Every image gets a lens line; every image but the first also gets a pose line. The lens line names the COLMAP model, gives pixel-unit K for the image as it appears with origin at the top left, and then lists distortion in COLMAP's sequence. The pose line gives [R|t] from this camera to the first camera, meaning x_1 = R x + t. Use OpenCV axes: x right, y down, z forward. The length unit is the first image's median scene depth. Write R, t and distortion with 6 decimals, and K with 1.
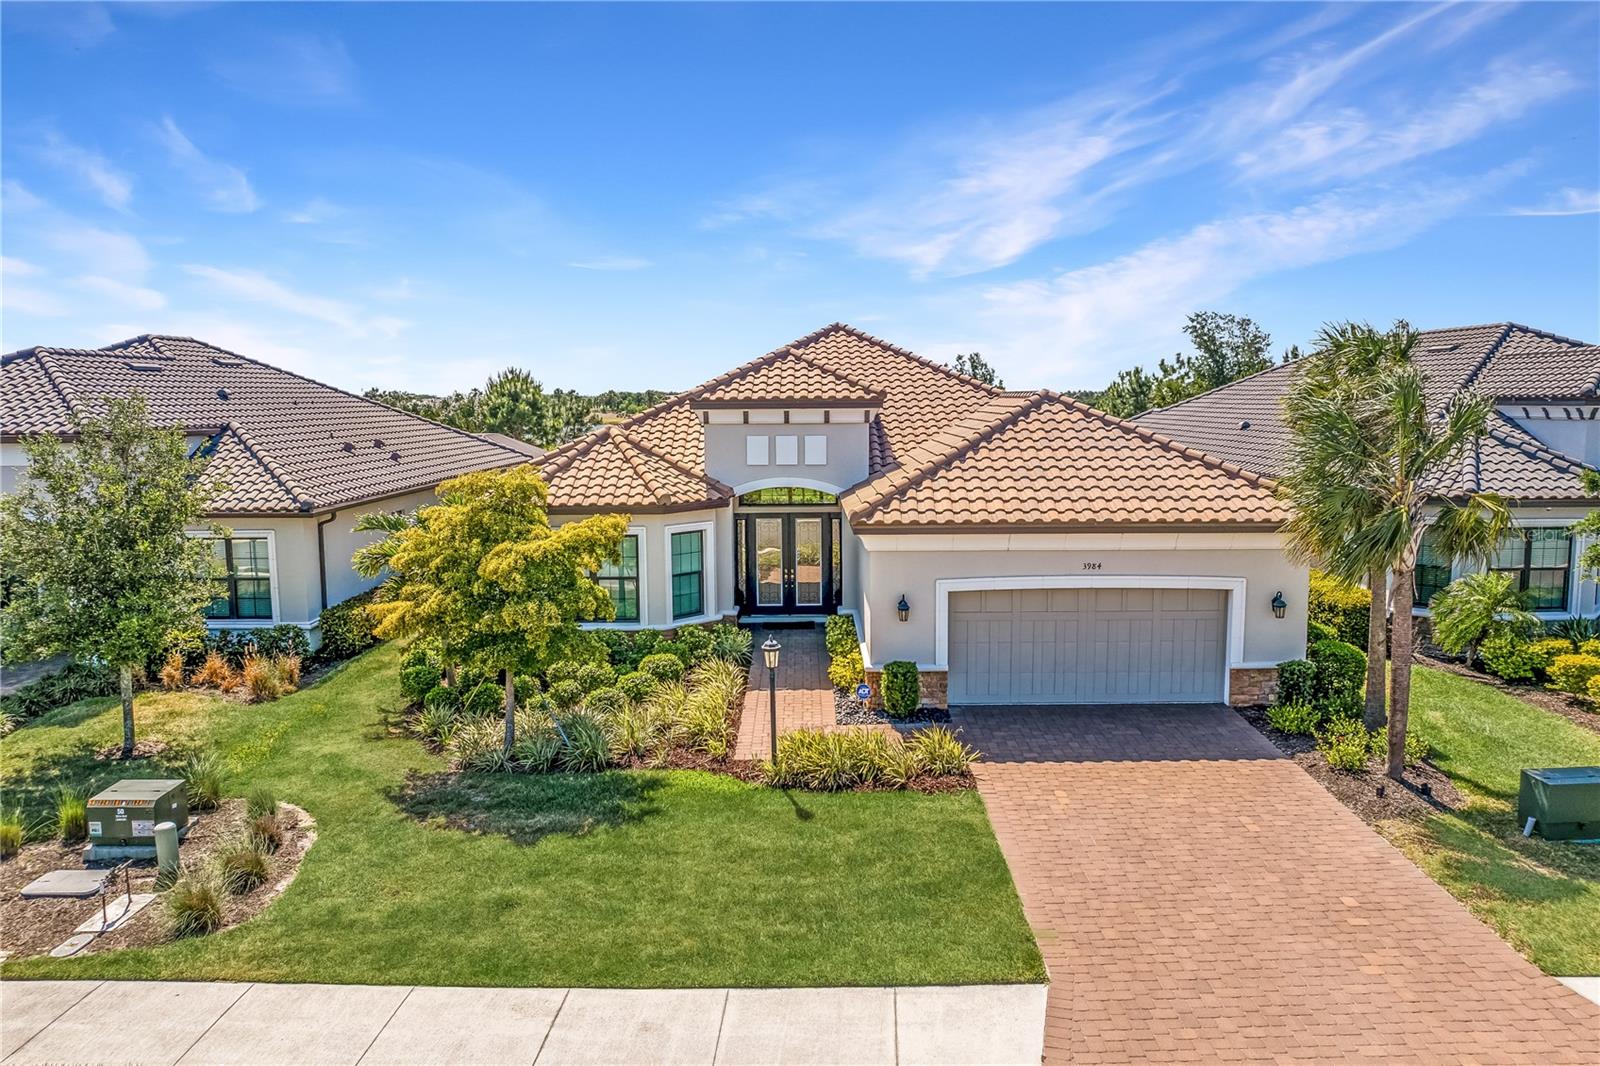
lens RADIAL K [[1130.8, 0, 814.0], [0, 1130.8, 535.2], [0, 0, 1]] dist [-0.042570, 0.004017]
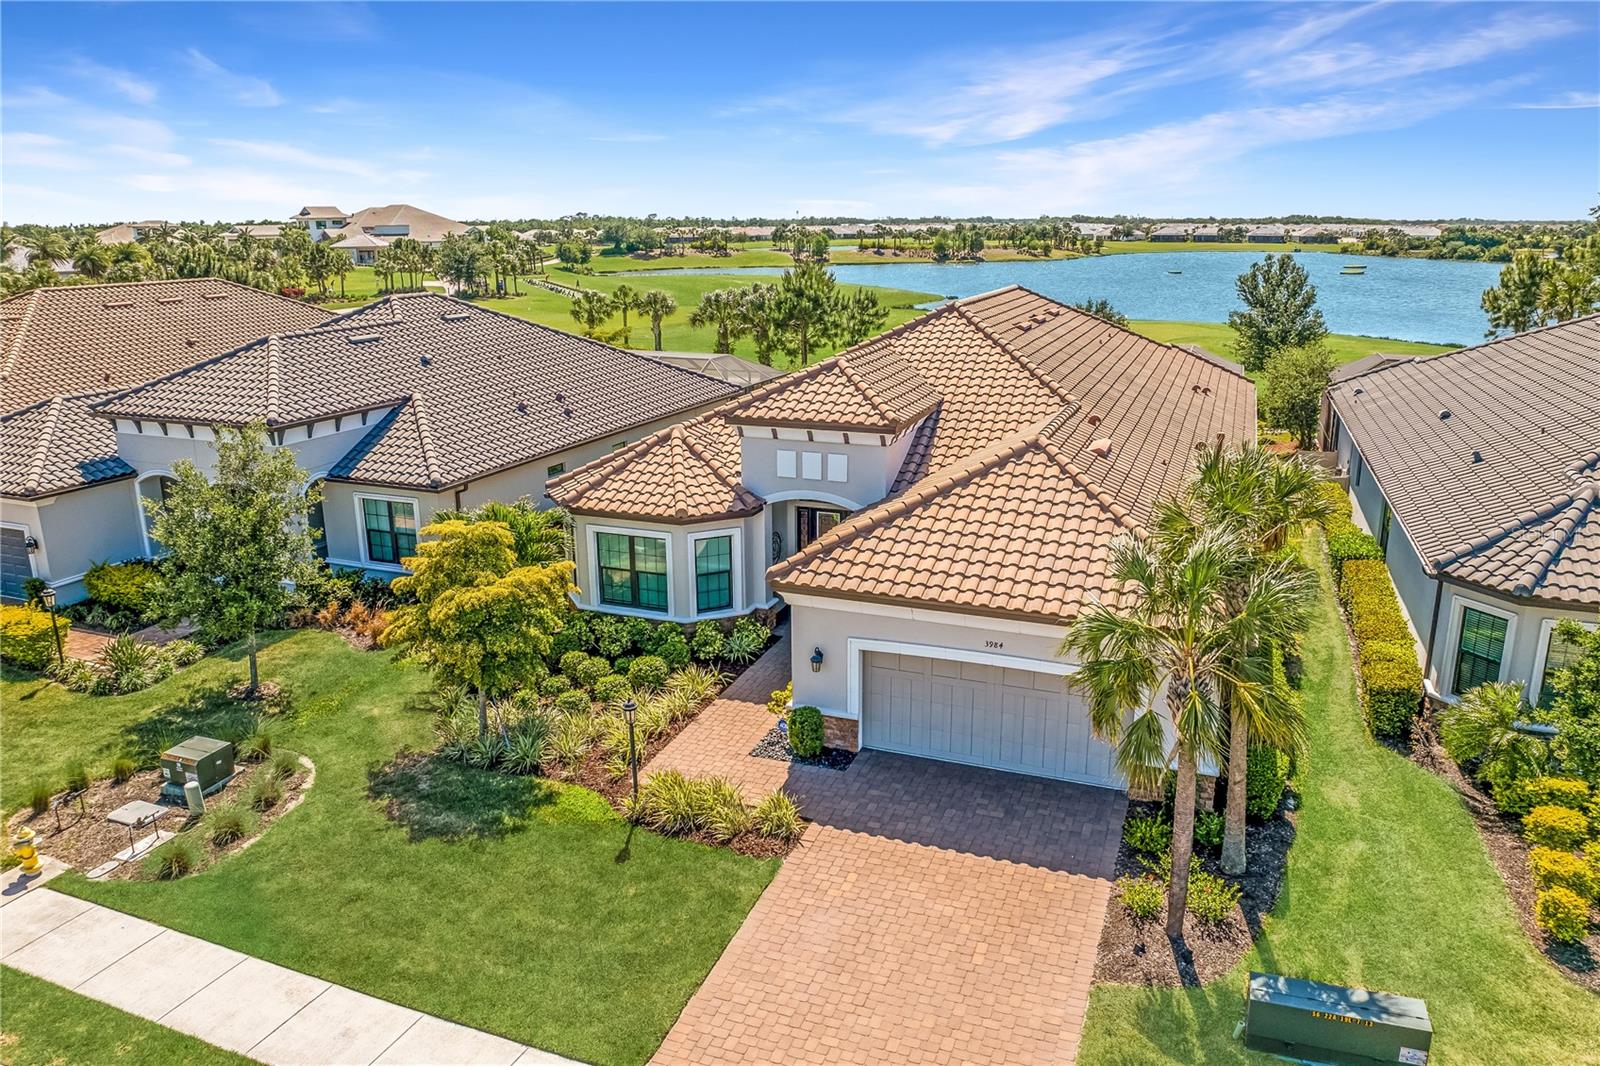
lens RADIAL K [[1130.8, 0, 814.0], [0, 1130.8, 535.2], [0, 0, 1]] dist [-0.042570, 0.004017]
pose [[0.930827, 0.101750, -0.351009, 0.442589], [-0.046347, 0.985572, 0.162789, -0.228225], [0.362509, -0.135261, 0.922113, 0.015767]]
